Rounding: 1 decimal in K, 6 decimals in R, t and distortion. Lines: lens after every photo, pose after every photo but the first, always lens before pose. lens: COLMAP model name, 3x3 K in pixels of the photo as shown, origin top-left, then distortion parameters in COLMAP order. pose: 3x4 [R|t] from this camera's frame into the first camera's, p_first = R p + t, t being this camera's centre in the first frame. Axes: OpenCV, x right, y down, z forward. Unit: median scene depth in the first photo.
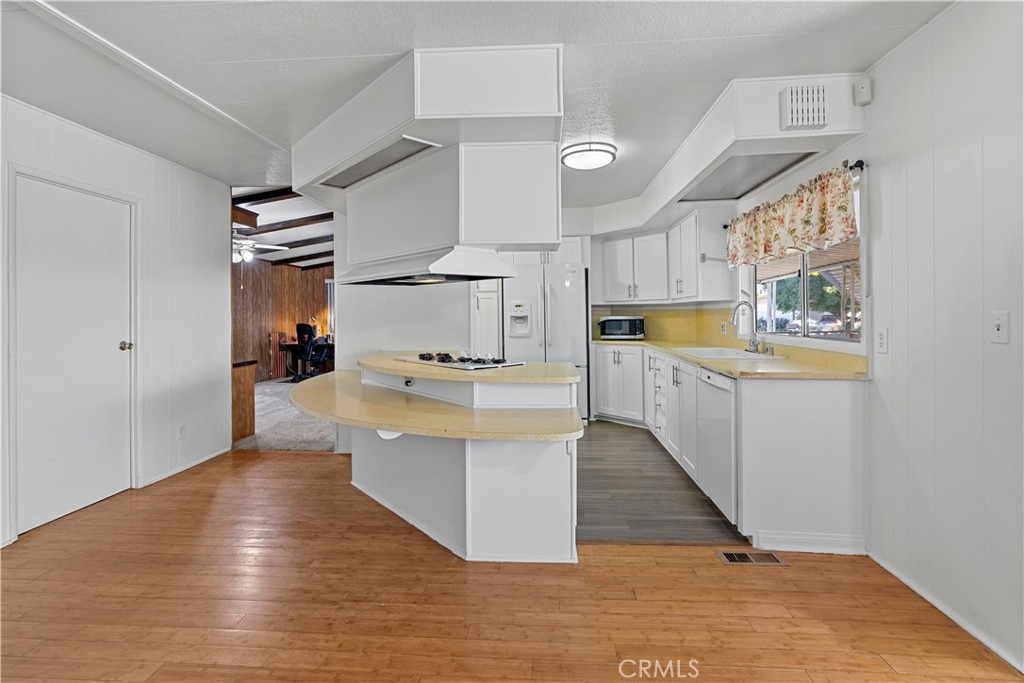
lens RADIAL K [[470.6, 0, 518.8], [0, 470.6, 313.7], [0, 0, 1]] dist [0.002671, -0.000674]
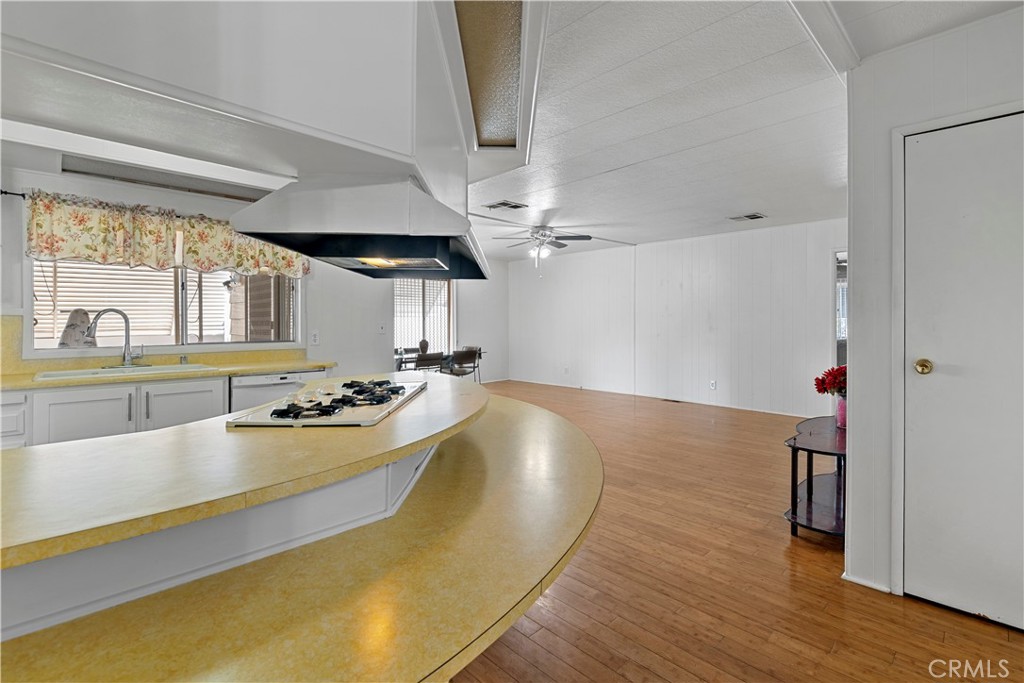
lens RADIAL K [[470.6, 0, 514.3], [0, 470.6, 324.2], [0, 0, 1]] dist [0.002671, -0.000674]
pose [[-0.742796, 0.007208, 0.669479, -0.554479], [0.007625, 0.999968, -0.002307, 0.008842], [-0.669475, 0.003391, -0.742827, 1.056186]]
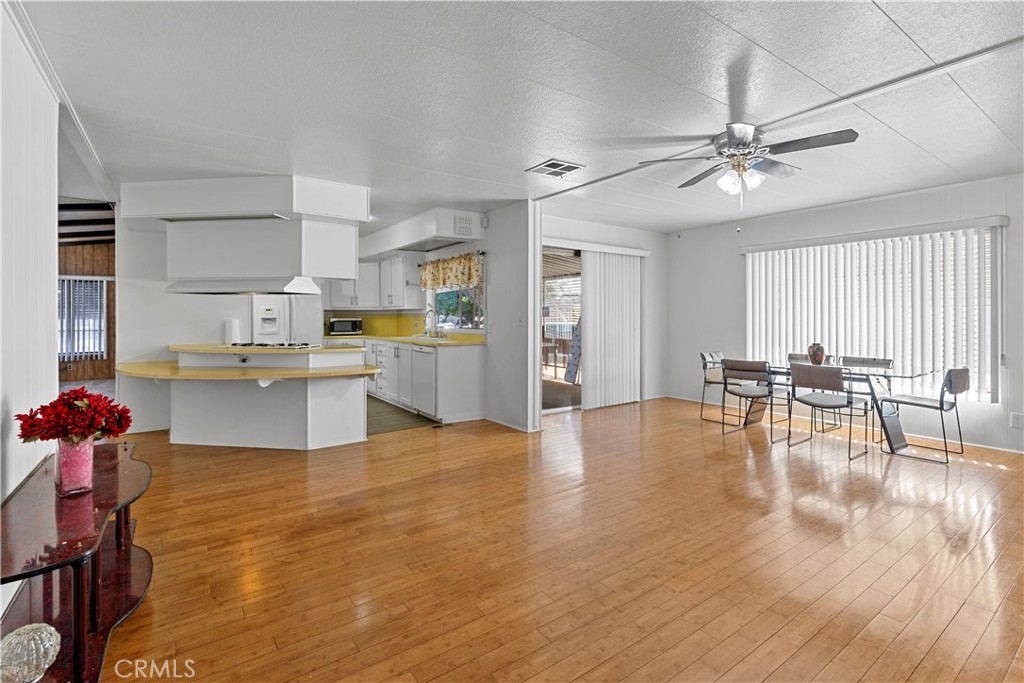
lens RADIAL K [[470.6, 0, 509.4], [0, 470.6, 317.9], [0, 0, 1]] dist [0.002671, -0.000674]
pose [[0.776658, 0.005817, 0.629896, -0.396945], [-0.006108, 0.999980, -0.001703, 0.005420], [-0.629893, -0.002524, 0.776678, -0.551509]]
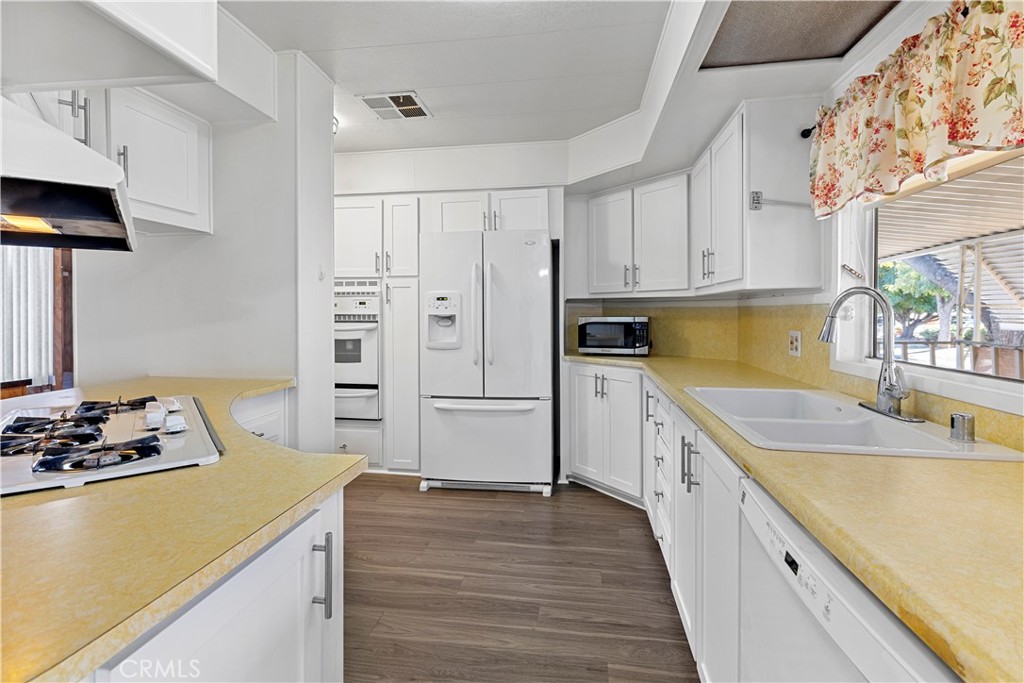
lens RADIAL K [[470.6, 0, 515.3], [0, 470.6, 317.6], [0, 0, 1]] dist [0.002671, -0.000674]
pose [[0.996861, 0.011360, -0.078351, 0.193745], [-0.010274, 0.999846, 0.014256, -0.001966], [0.078501, -0.013406, 0.996824, 0.522776]]
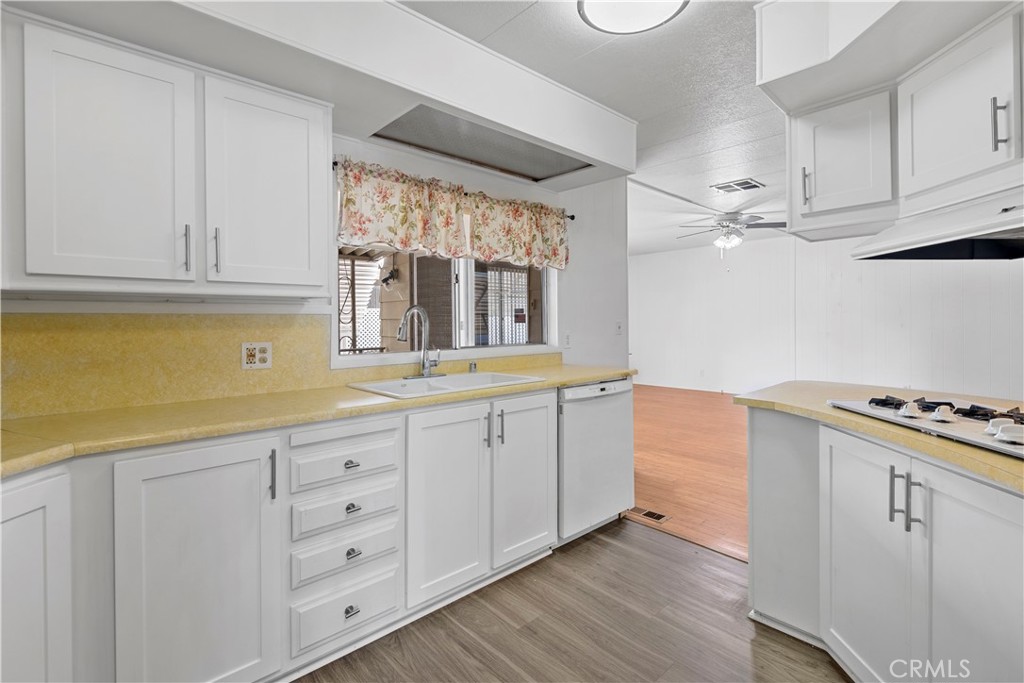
lens RADIAL K [[470.6, 0, 515.8], [0, 470.6, 325.4], [0, 0, 1]] dist [0.002671, -0.000674]
pose [[-0.723202, 0.012642, 0.690521, -0.082773], [0.015375, 0.999879, -0.002203, 0.006815], [-0.690466, 0.009023, -0.723309, 1.282744]]
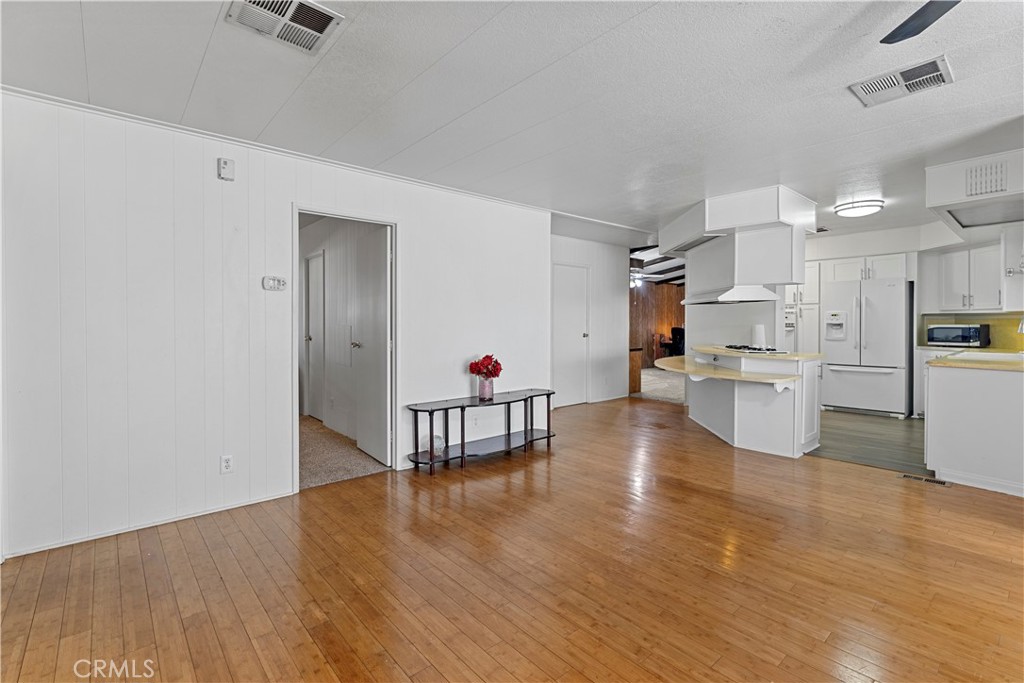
lens RADIAL K [[470.6, 0, 512.7], [0, 470.6, 328.6], [0, 0, 1]] dist [0.002671, -0.000674]
pose [[0.704817, 0.018493, -0.709148, 0.375588], [-0.004799, 0.999762, 0.021302, -0.004497], [0.709373, -0.011611, 0.704738, -0.625201]]
